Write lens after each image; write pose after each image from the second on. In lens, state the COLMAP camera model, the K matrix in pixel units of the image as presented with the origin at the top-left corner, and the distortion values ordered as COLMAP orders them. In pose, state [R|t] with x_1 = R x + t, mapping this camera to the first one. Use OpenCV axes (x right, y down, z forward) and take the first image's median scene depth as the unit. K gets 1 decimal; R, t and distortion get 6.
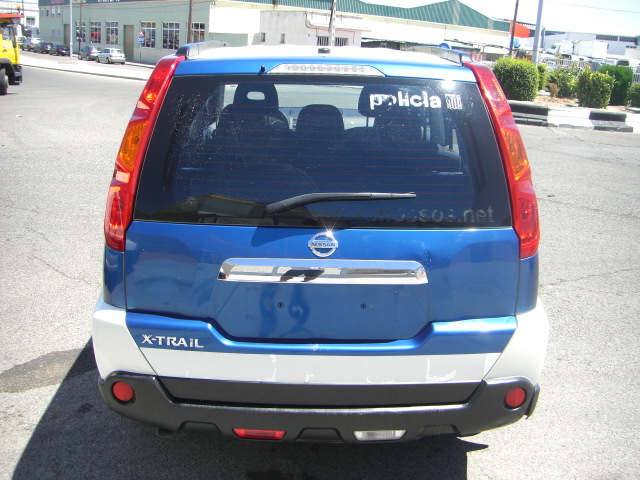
lens RADIAL K [[718.9, 0, 320.0], [0, 718.9, 240.0], [0, 0, 1]] dist [-0.179086, 0.077825]
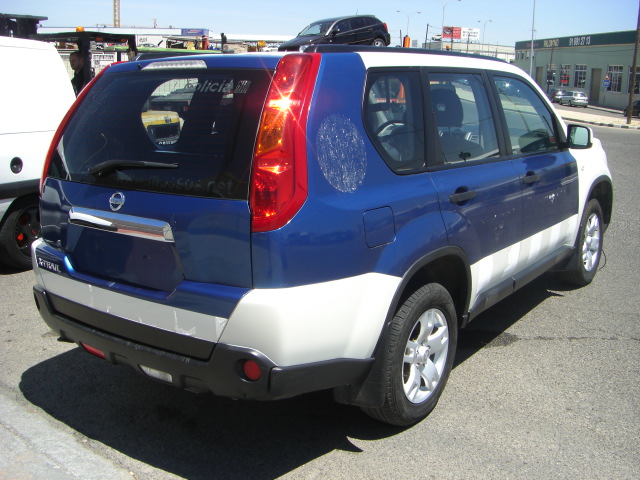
lens RADIAL K [[718.9, 0, 320.0], [0, 718.9, 240.0], [0, 0, 1]] dist [-0.179086, 0.077825]
pose [[0.793578, 0.104518, -0.599424, 0.714345], [-0.140833, 0.989937, -0.013840, 0.027976], [0.591946, 0.095402, 0.800312, 0.157306]]
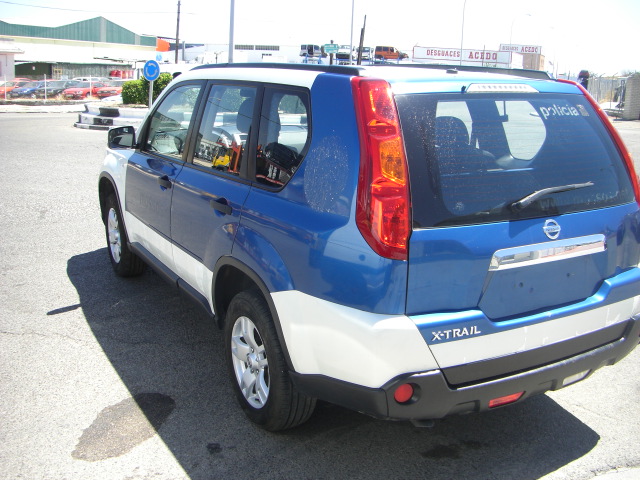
lens RADIAL K [[718.9, 0, 320.0], [0, 718.9, 240.0], [0, 0, 1]] dist [-0.179086, 0.077825]
pose [[0.880597, -0.129581, 0.455805, -0.625030], [0.138917, 0.990217, 0.013127, -0.032444], [-0.453047, 0.051760, 0.889983, 0.069169]]
